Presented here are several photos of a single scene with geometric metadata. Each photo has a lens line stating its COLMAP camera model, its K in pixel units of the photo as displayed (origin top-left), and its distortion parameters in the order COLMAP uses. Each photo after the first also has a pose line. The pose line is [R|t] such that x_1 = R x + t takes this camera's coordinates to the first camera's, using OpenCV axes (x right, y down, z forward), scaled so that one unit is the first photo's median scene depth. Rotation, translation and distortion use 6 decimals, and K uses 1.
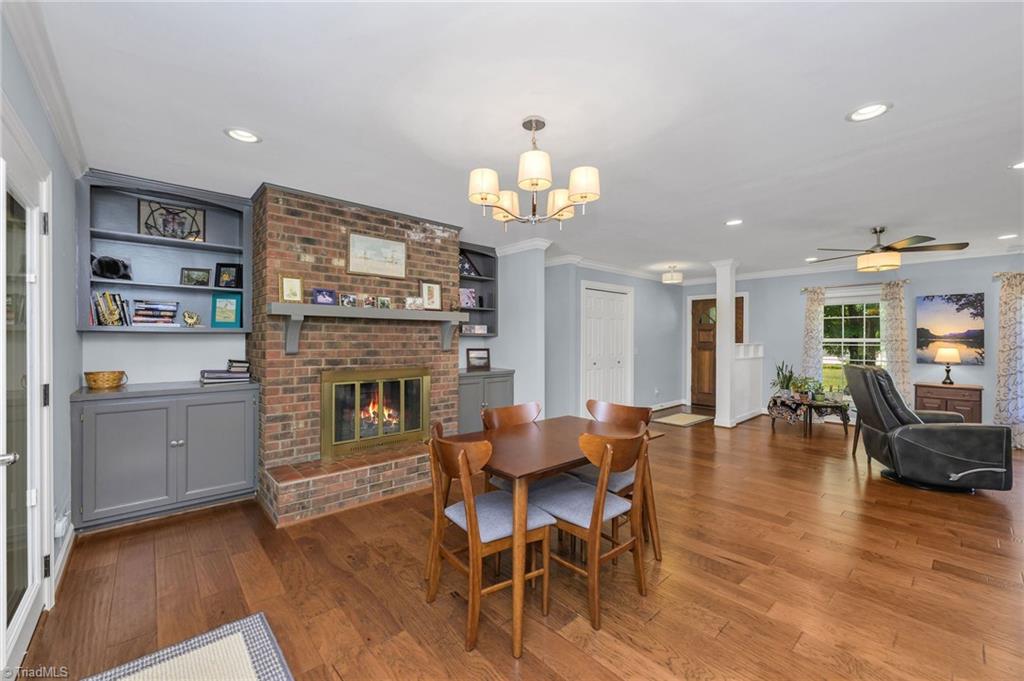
lens RADIAL K [[407.7, 0, 509.8], [0, 407.7, 339.9], [0, 0, 1]] dist [-0.001395, -0.000111]
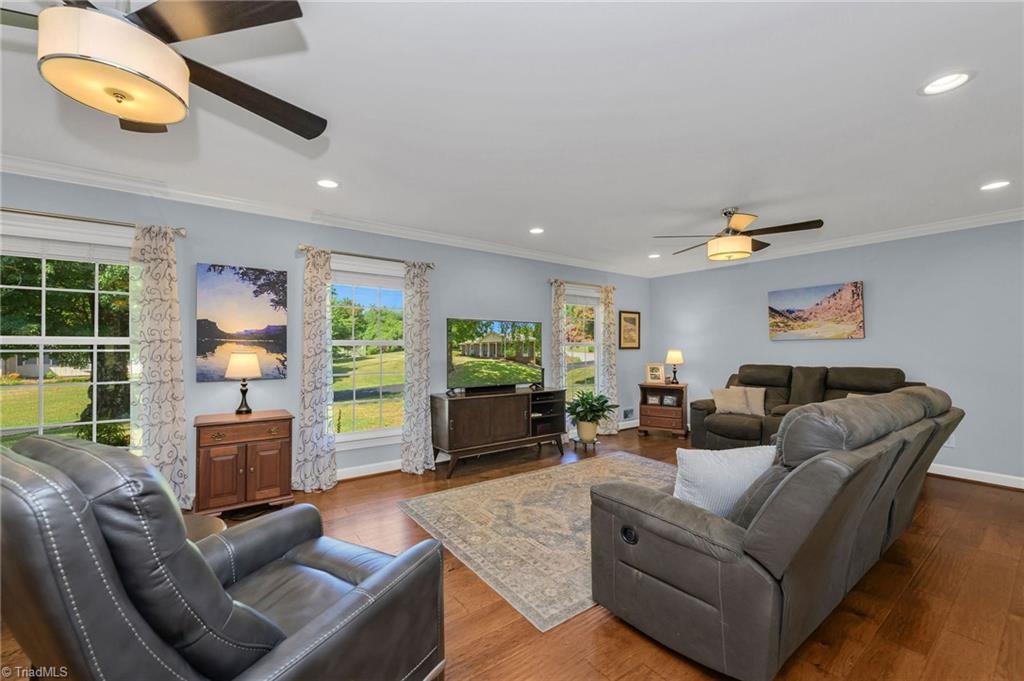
lens RADIAL K [[407.7, 0, 514.9], [0, 407.7, 341.4], [0, 0, 1]] dist [-0.001395, -0.000111]
pose [[0.080372, 0.011184, 0.996702, 0.502333], [0.000908, 0.999936, -0.011293, 0.008634], [-0.996764, 0.001813, 0.080357, 0.546335]]
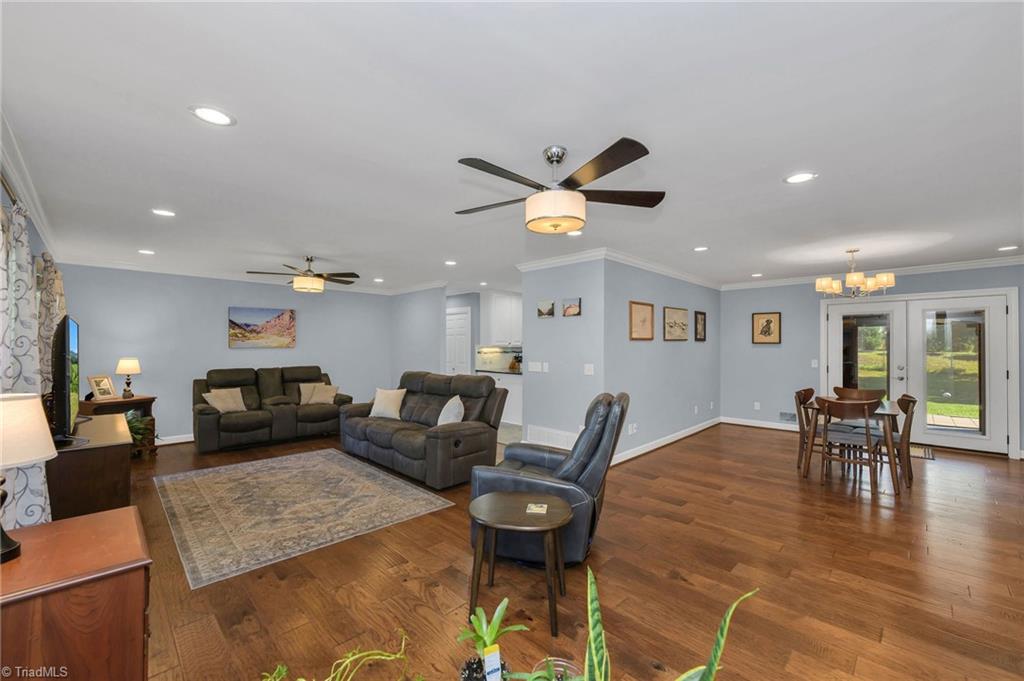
lens RADIAL K [[407.7, 0, 517.0], [0, 407.7, 343.8], [0, 0, 1]] dist [-0.001395, -0.000111]
pose [[-0.997407, -0.006363, -0.071681, 0.952668], [-0.005735, 0.999943, -0.008974, -0.020723], [0.071734, -0.008539, -0.997387, 1.595685]]
